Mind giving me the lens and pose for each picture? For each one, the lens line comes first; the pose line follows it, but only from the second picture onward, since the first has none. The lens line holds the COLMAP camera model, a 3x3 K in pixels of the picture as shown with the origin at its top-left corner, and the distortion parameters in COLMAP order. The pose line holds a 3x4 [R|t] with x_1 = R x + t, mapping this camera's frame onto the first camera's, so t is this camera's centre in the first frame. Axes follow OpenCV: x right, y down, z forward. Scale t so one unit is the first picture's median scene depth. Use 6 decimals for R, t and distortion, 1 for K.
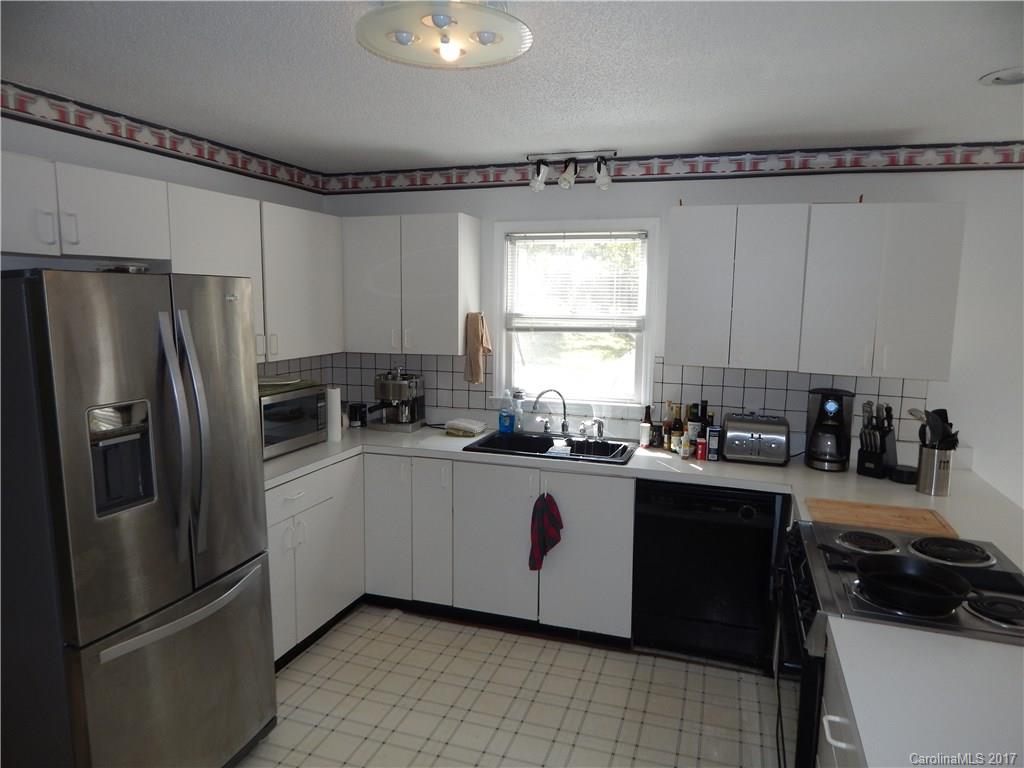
lens RADIAL K [[667.3, 0, 512.0], [0, 667.3, 384.0], [0, 0, 1]] dist [-0.008516, -0.031411]
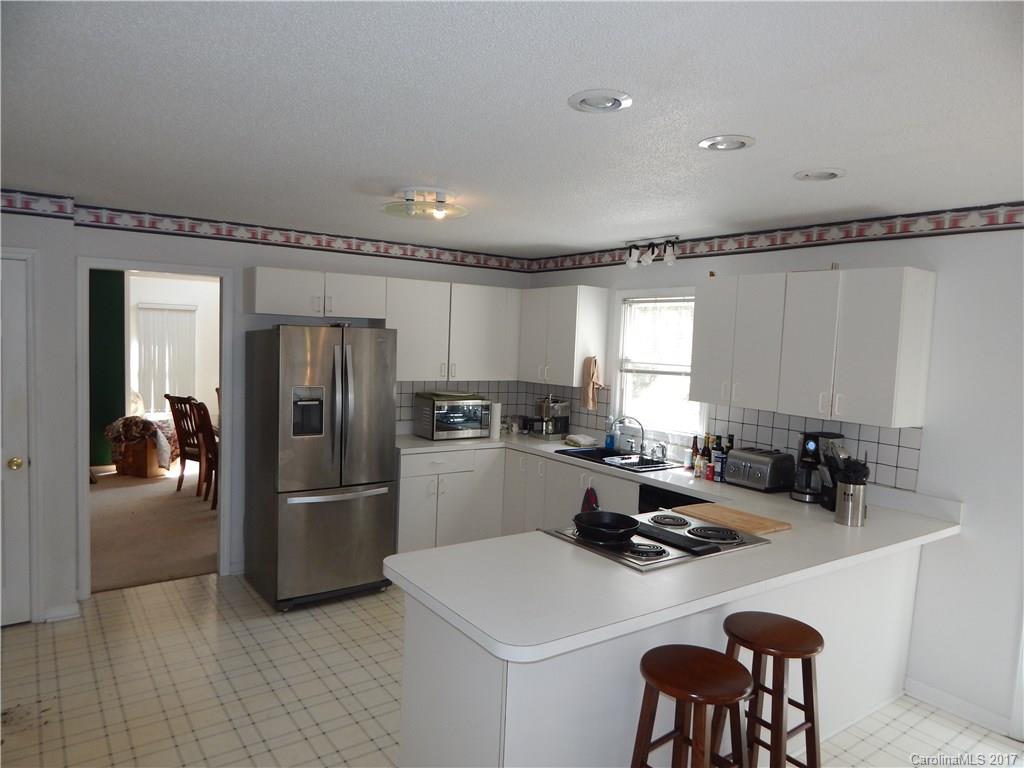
lens RADIAL K [[674.8, 0, 512.0], [0, 674.8, 384.0], [0, 0, 1]] dist [-0.042158, -0.001776]
pose [[0.811832, 0.055879, -0.581210, 0.652201], [-0.104223, 0.993292, -0.050080, 0.035706], [0.574513, 0.101232, 0.812211, -0.215274]]
